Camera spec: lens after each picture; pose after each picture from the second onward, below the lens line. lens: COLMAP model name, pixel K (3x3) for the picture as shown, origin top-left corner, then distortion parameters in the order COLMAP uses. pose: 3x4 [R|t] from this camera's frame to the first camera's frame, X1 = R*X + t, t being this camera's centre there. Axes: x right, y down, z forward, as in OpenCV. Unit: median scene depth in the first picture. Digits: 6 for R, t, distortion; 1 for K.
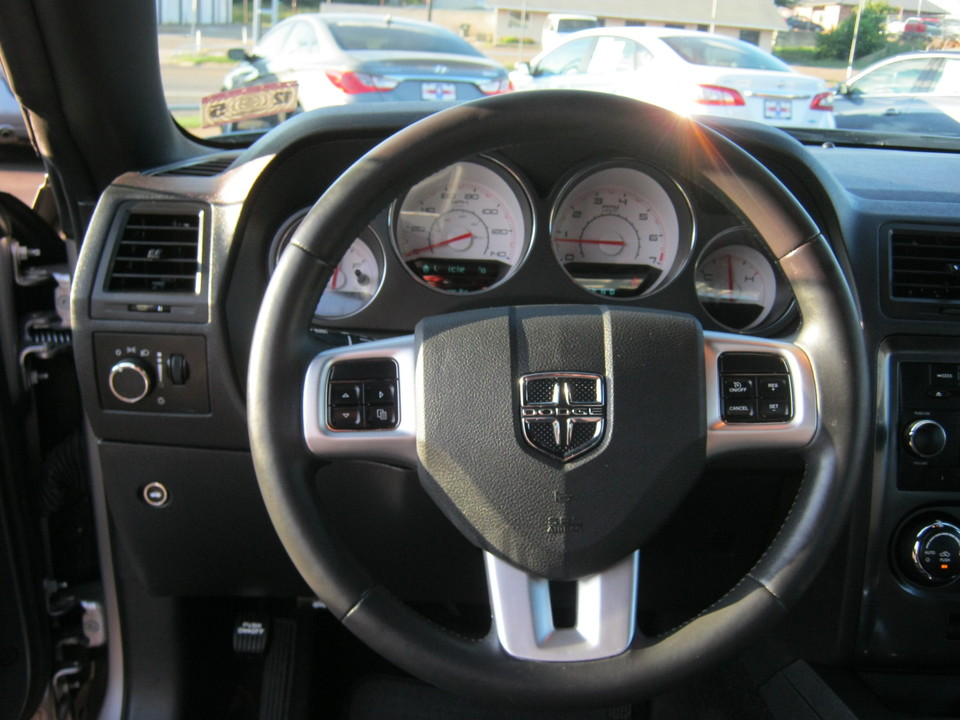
lens RADIAL K [[1077.8, 0, 485.2], [0, 1077.8, 360.9], [0, 0, 1]] dist [-0.118640, 0.105898]
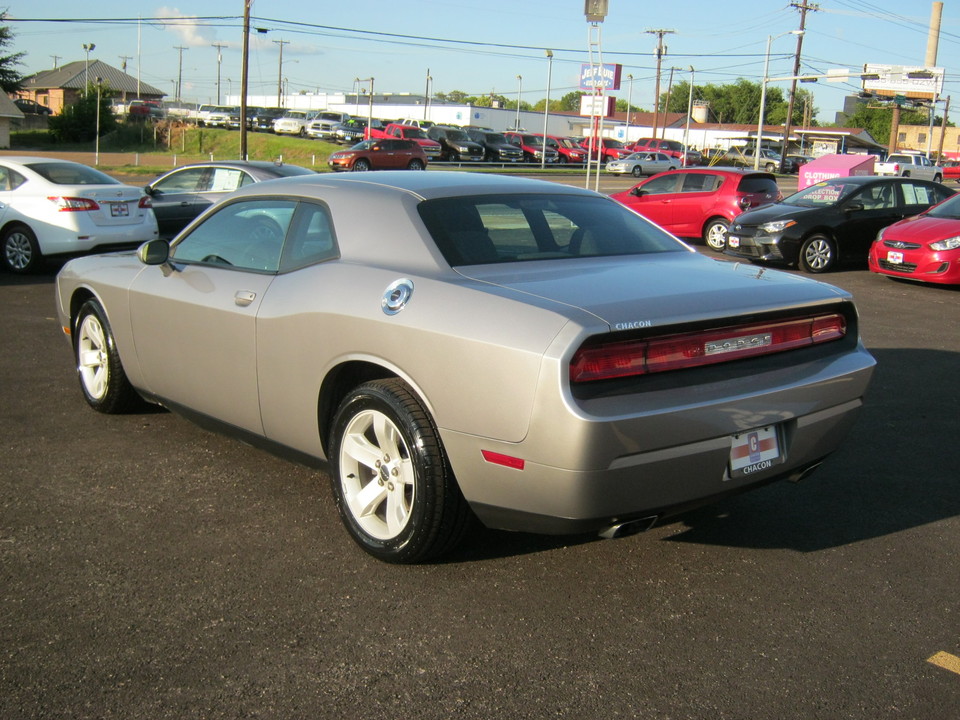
lens RADIAL K [[1077.8, 0, 485.2], [0, 1077.8, 360.9], [0, 0, 1]] dist [-0.118640, 0.105898]
pose [[0.773086, -0.142727, 0.618035, -2.914505], [0.183661, 0.982986, -0.002730, 0.747778], [-0.607130, 0.115620, 0.786146, -4.854307]]
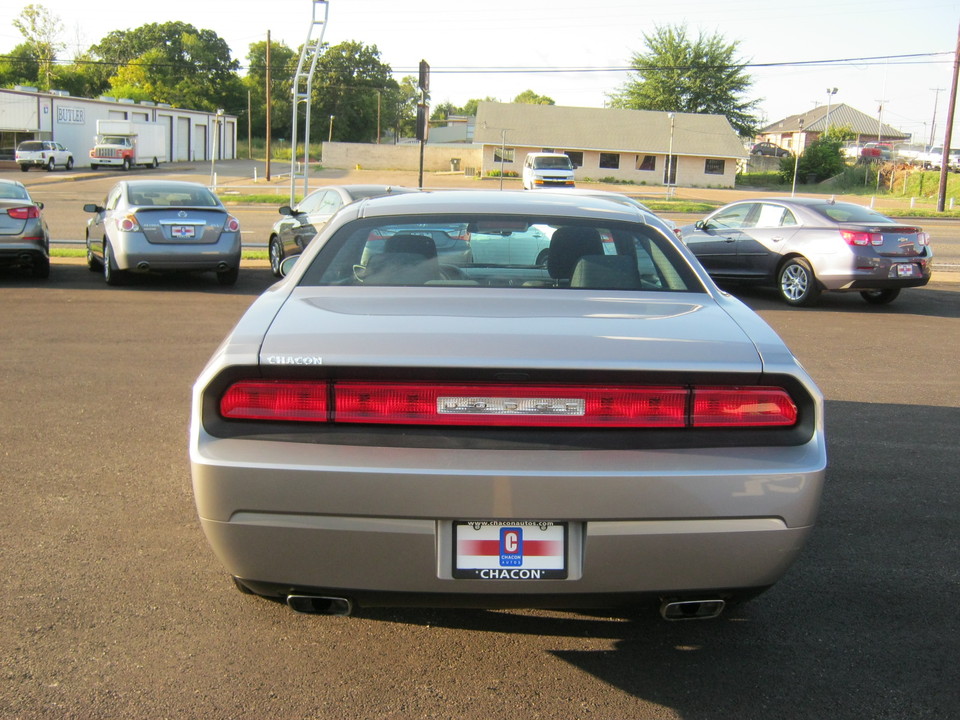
lens RADIAL K [[1065.7, 0, 480.0], [0, 1065.7, 360.0], [0, 0, 1]] dist [-0.052211, 0.009921]
pose [[0.999838, -0.017954, -0.001389, 0.428002], [0.017681, 0.993416, -0.113192, 1.077623], [0.003412, 0.113149, 0.993572, -5.307668]]
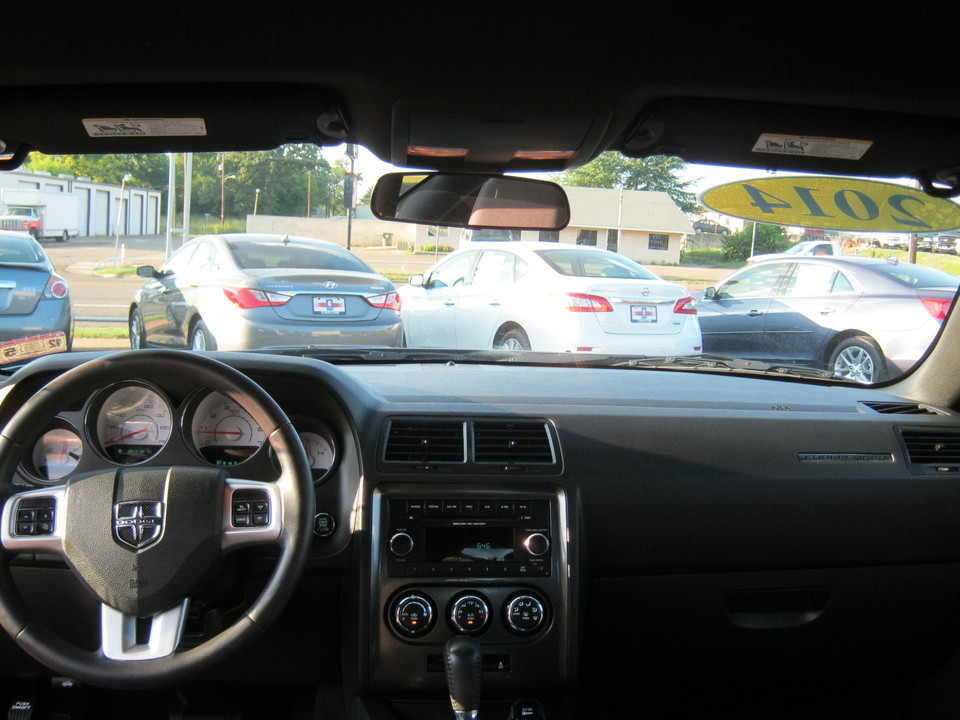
lens RADIAL K [[1077.8, 0, 485.2], [0, 1077.8, 360.9], [0, 0, 1]] dist [-0.118640, 0.105898]
pose [[0.997567, -0.018875, 0.067108, 0.388493], [0.031004, 0.982328, -0.184581, 0.092893], [-0.062438, 0.186212, 0.980524, -0.626727]]
